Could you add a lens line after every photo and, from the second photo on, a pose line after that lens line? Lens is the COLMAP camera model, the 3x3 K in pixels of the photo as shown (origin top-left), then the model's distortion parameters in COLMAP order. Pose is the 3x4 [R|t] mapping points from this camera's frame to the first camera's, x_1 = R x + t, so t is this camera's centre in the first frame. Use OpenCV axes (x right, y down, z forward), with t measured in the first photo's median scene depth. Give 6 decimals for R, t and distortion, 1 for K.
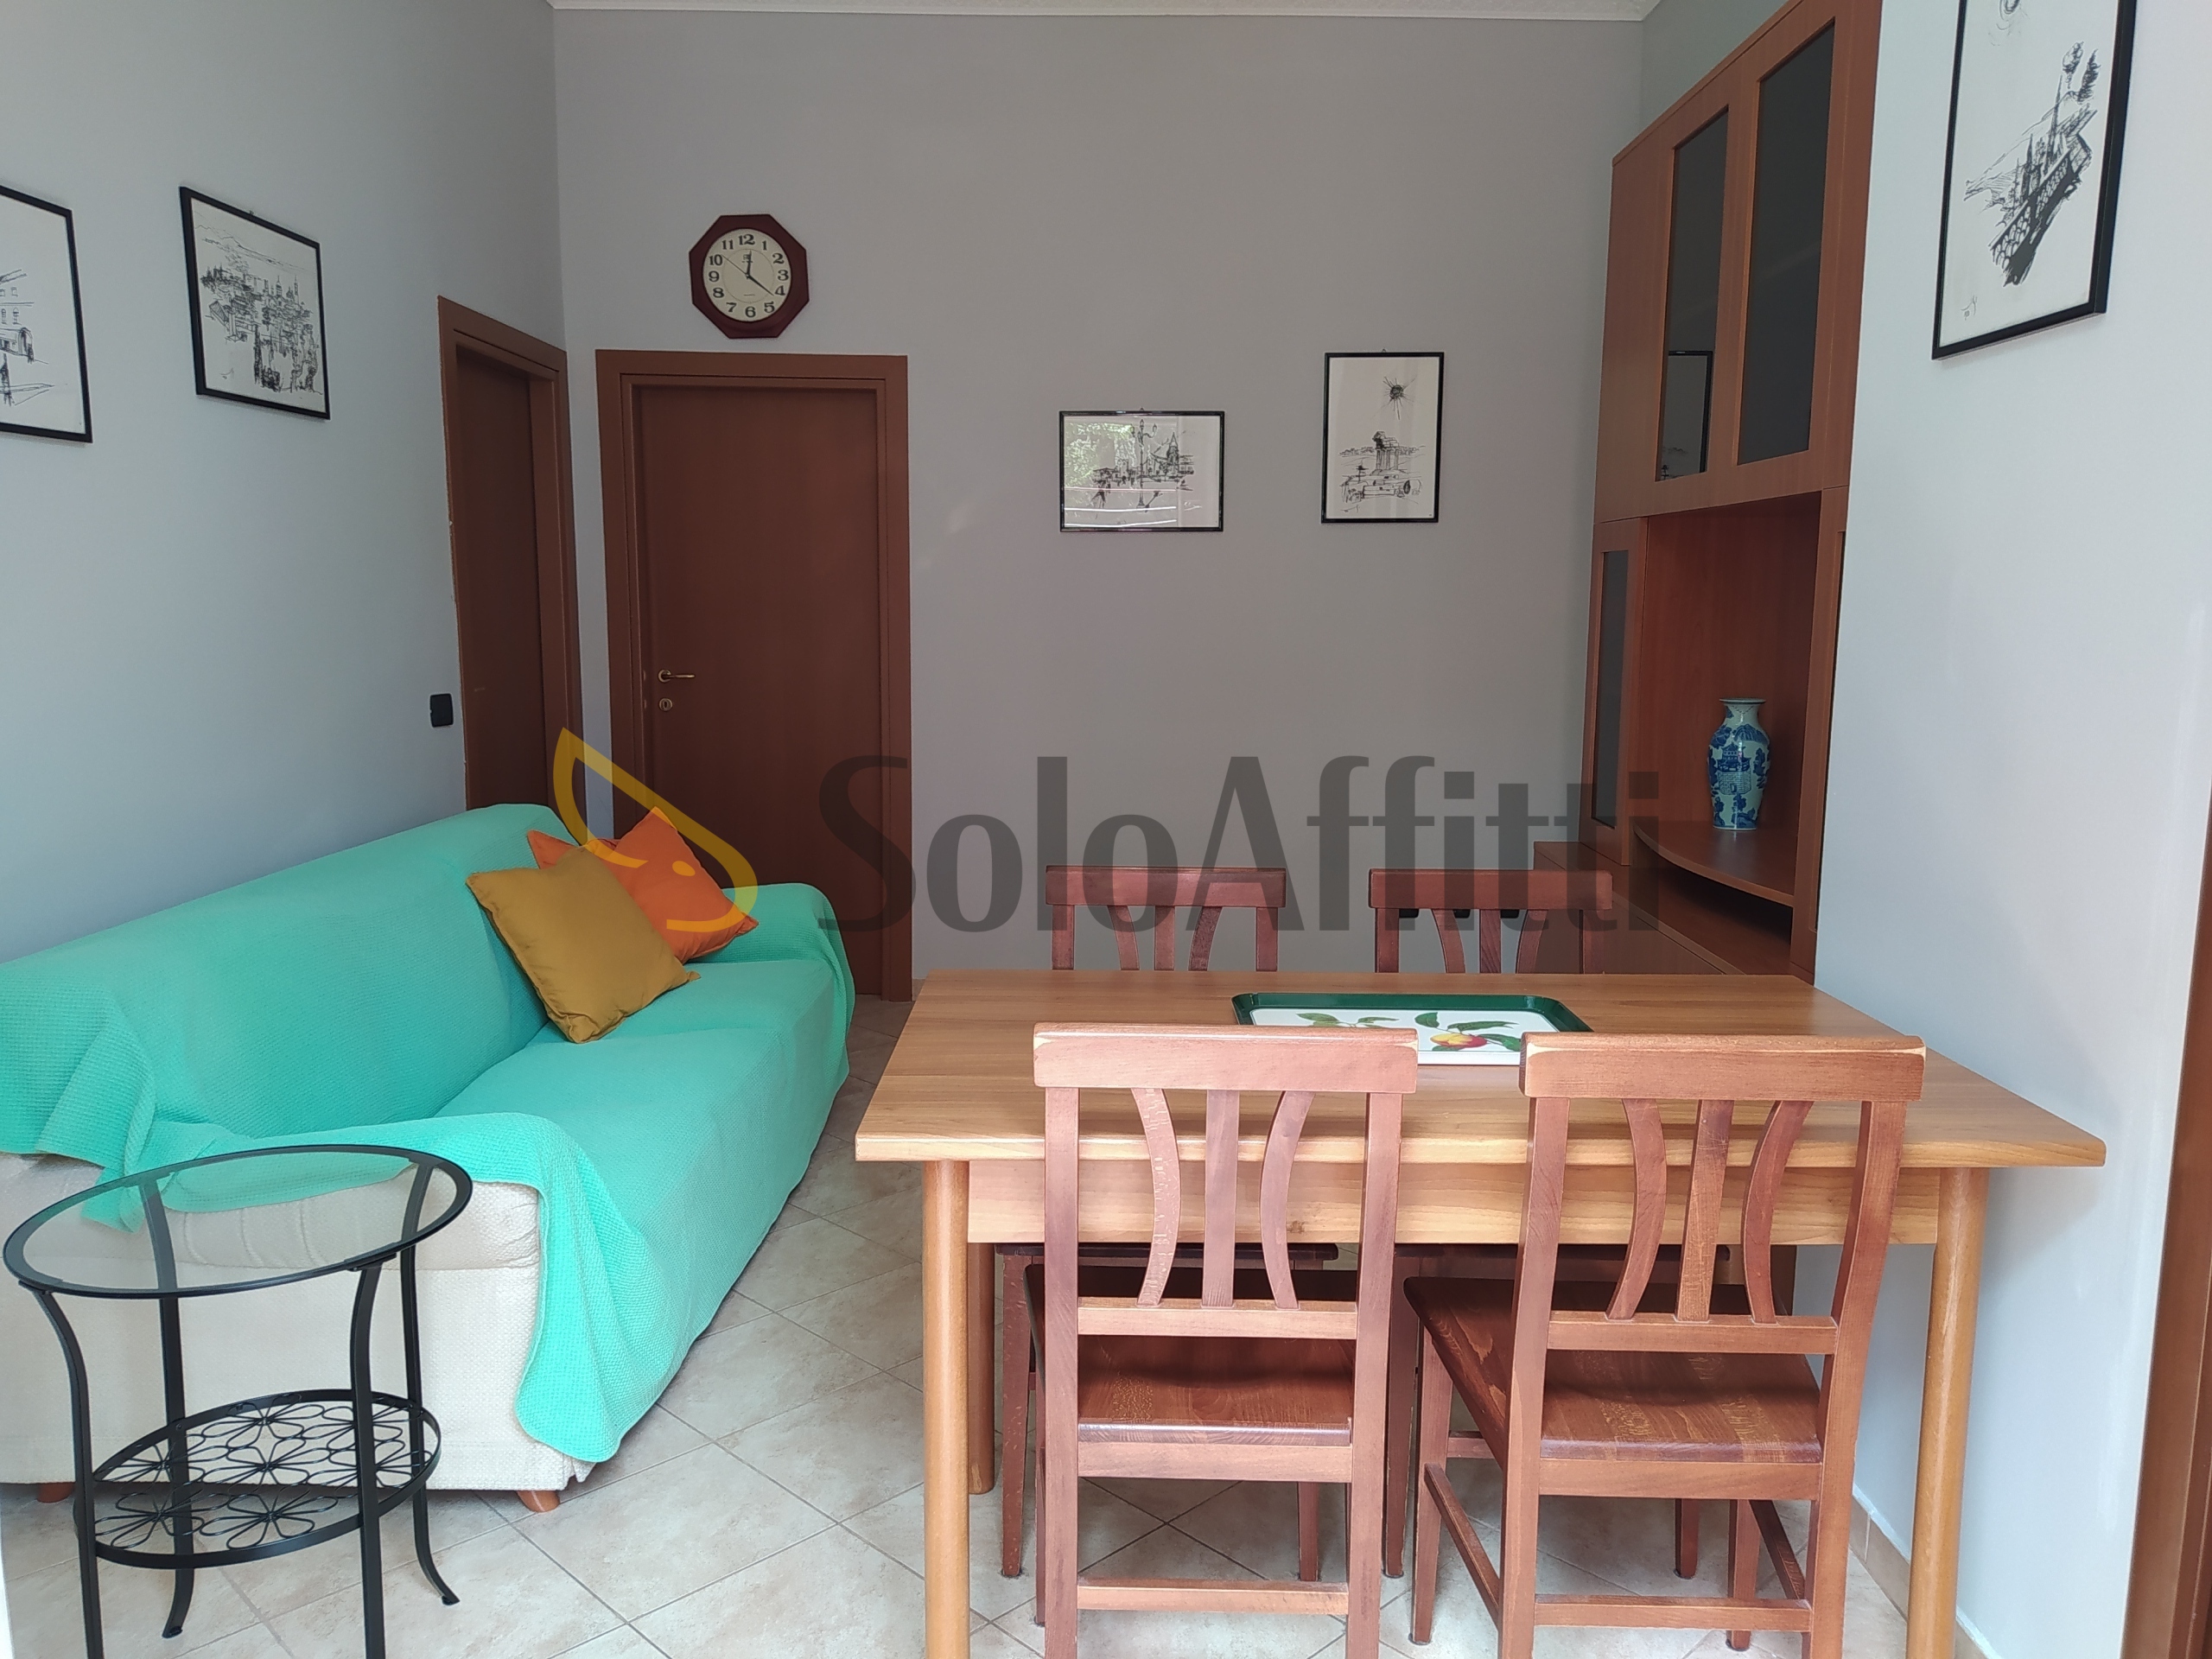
lens RADIAL K [[1677.8, 0, 1109.4], [0, 1677.8, 830.9], [0, 0, 1]] dist [0.030048, -0.040196]
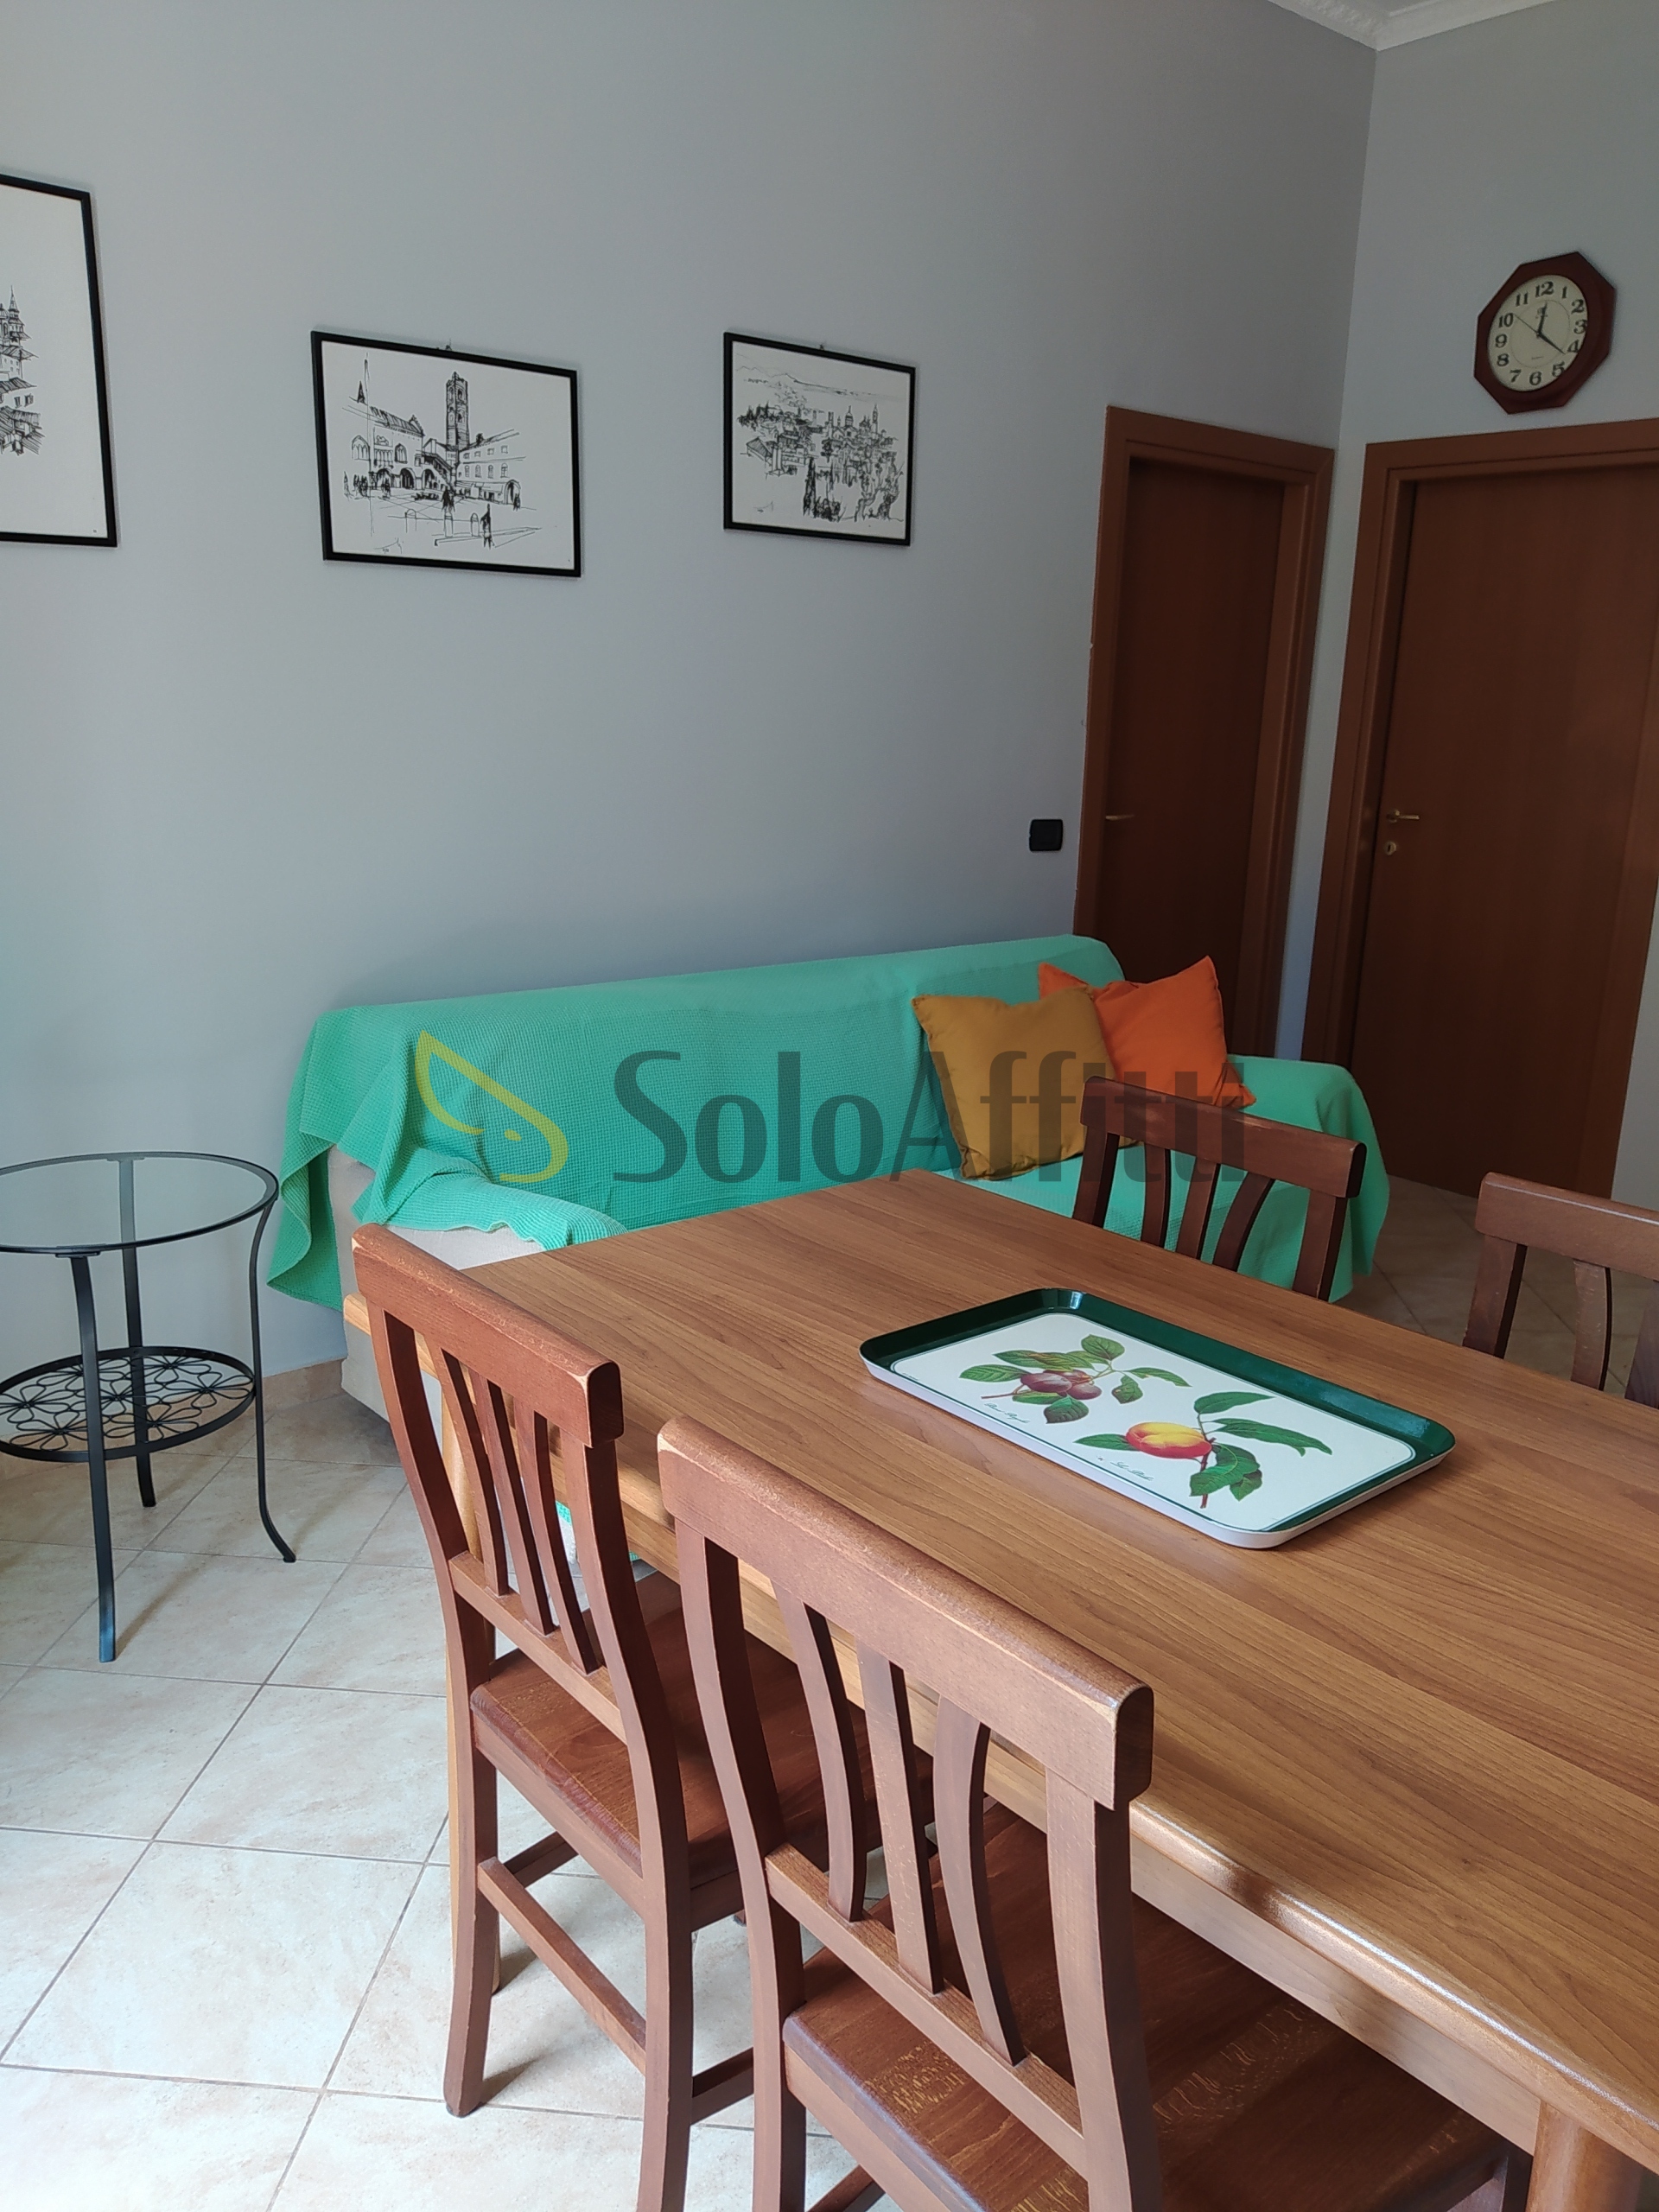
lens RADIAL K [[1677.8, 0, 849.8], [0, 1677.8, 1096.0], [0, 0, 1]] dist [0.030048, -0.040196]
pose [[0.668998, 0.175873, -0.722156, 0.331265], [-0.119976, 0.984413, 0.128599, -0.041427], [0.733517, 0.000609, 0.679671, 0.283753]]
